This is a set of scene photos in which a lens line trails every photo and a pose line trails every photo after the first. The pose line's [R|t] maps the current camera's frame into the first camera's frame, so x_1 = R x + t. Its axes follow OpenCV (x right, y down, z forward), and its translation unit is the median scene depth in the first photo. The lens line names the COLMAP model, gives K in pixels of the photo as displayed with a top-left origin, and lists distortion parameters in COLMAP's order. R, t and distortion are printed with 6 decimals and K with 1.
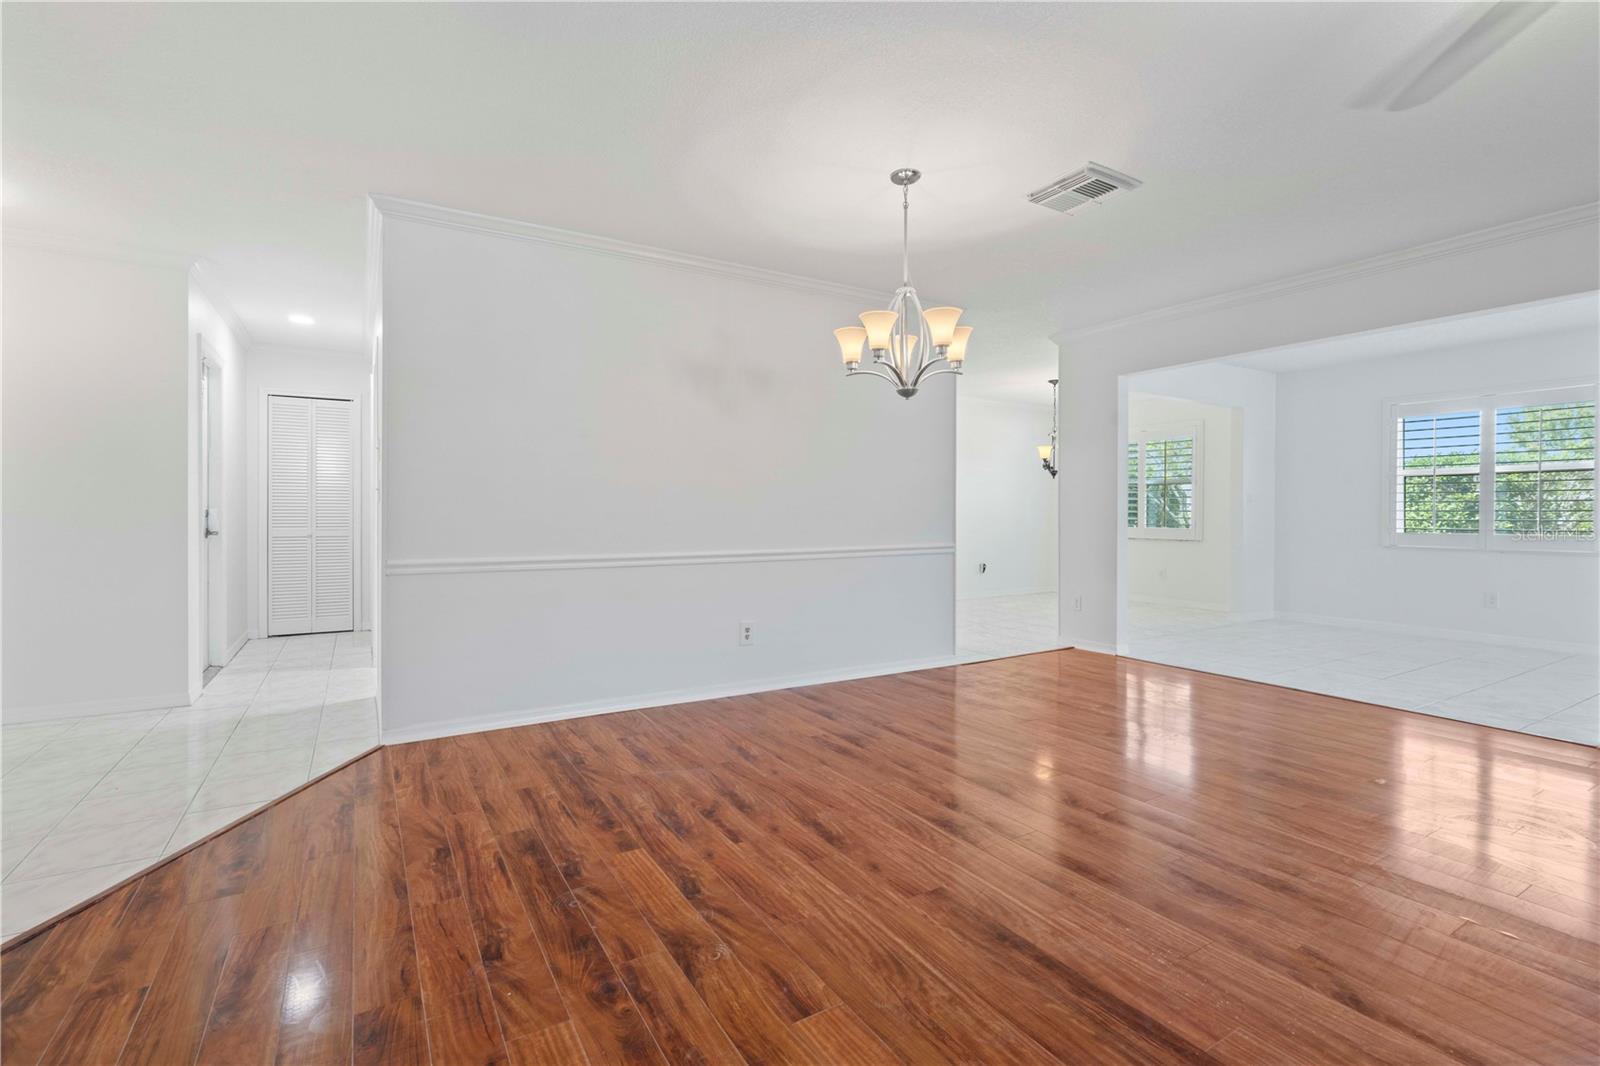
lens RADIAL K [[724.8, 0, 797.4], [0, 724.8, 515.5], [0, 0, 1]] dist [0.000142, 0.000062]
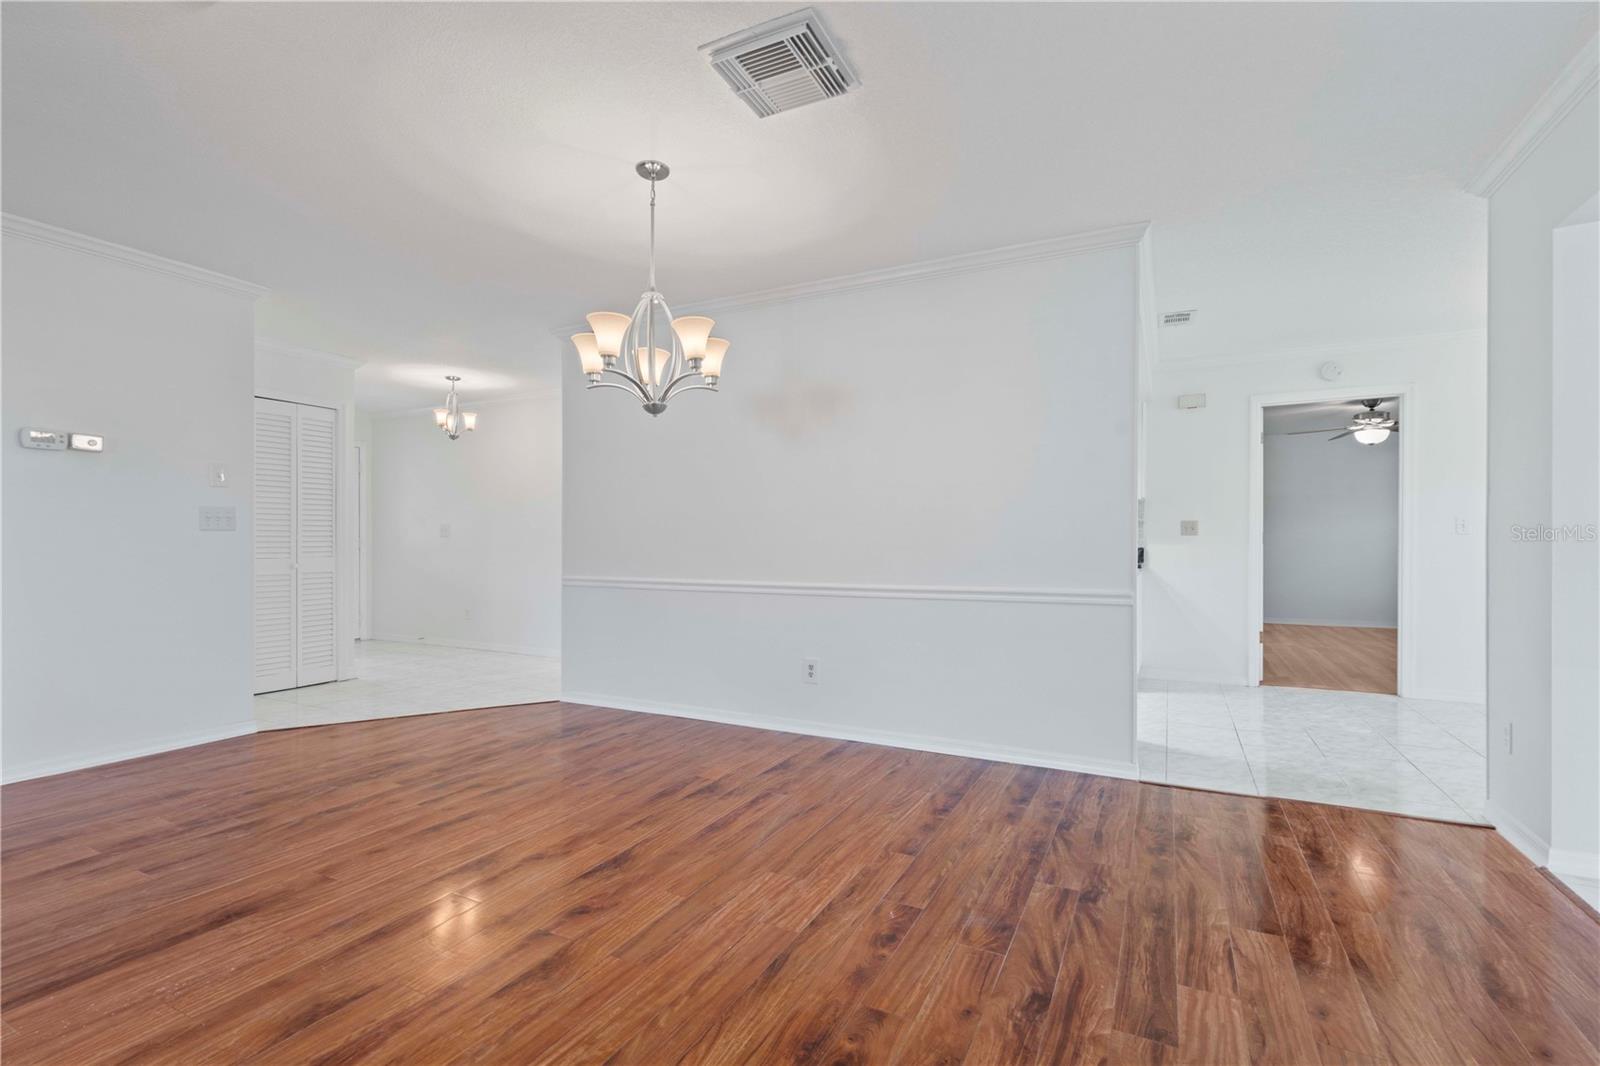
lens RADIAL K [[726.7, 0, 801.8], [0, 726.7, 545.1], [0, 0, 1]] dist [0.000078, -0.000245]
pose [[0.527188, 0.001483, -0.849747, 1.019876], [-0.004361, 0.999990, -0.000961, -0.000707], [0.849738, 0.004212, 0.527189, 0.683913]]
